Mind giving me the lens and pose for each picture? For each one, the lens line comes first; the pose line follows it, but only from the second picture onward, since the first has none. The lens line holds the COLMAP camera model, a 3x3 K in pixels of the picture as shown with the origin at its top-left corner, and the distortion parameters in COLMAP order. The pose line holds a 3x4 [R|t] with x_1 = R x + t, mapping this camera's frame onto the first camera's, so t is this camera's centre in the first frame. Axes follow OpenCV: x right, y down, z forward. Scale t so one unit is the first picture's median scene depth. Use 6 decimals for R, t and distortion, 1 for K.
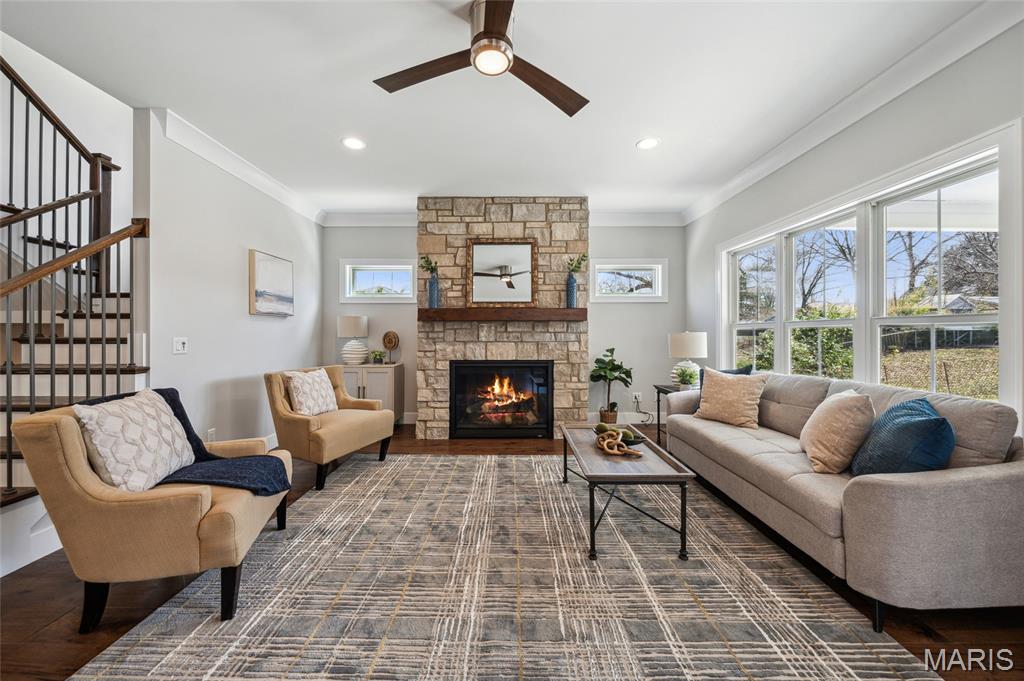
lens RADIAL K [[355.7, 0, 508.8], [0, 355.7, 337.2], [0, 0, 1]] dist [-0.006907, -0.000040]
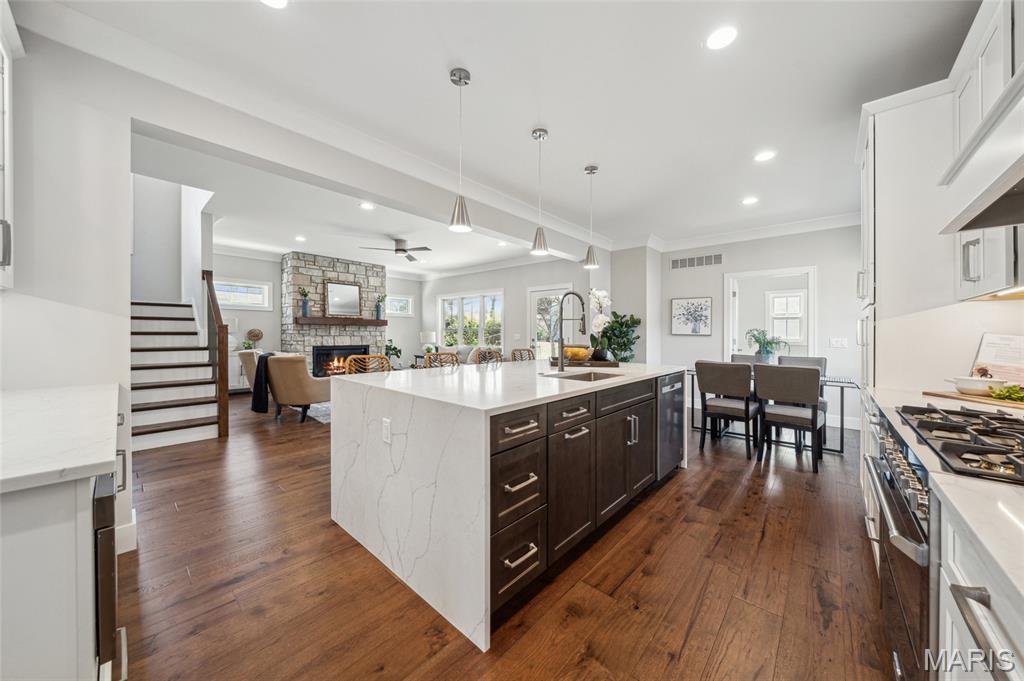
lens RADIAL K [[355.7, 0, 516.6], [0, 355.7, 331.4], [0, 0, 1]] dist [-0.006907, -0.000040]
pose [[0.657885, 0.009555, 0.753058, -0.835997], [-0.000630, 0.999926, -0.012137, 0.011780], [-0.753118, 0.007510, 0.657842, -0.942855]]
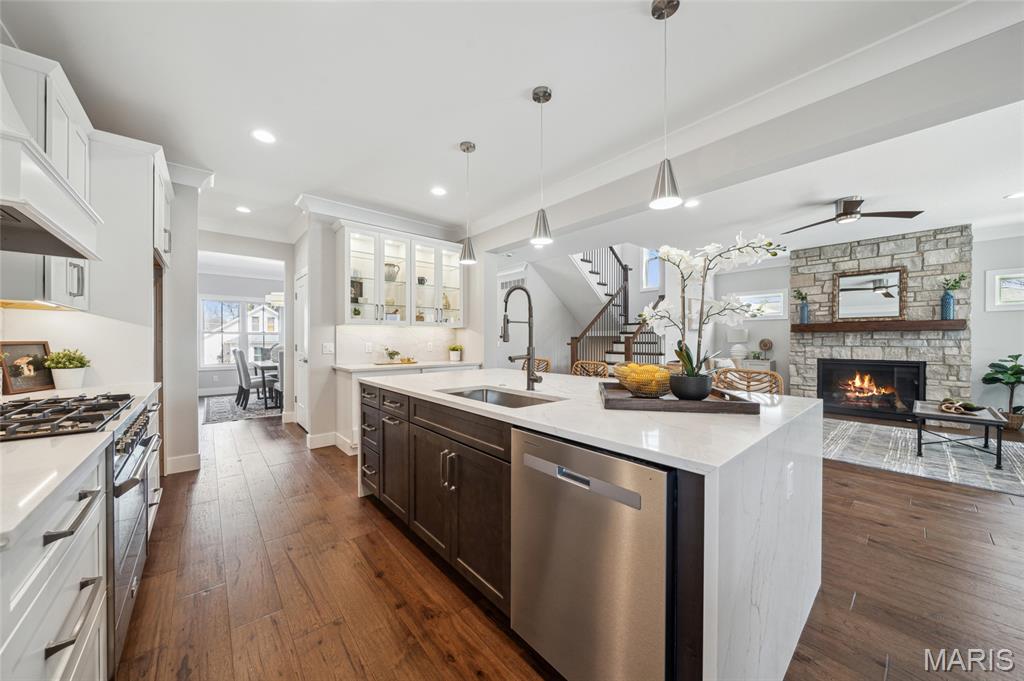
lens RADIAL K [[355.7, 0, 504.0], [0, 355.7, 340.9], [0, 0, 1]] dist [-0.006907, -0.000040]
pose [[0.646437, 0.001147, -0.762966, 0.110783], [-0.008419, 0.999949, -0.005630, 0.011307], [0.762921, 0.010062, 0.646414, -0.930007]]
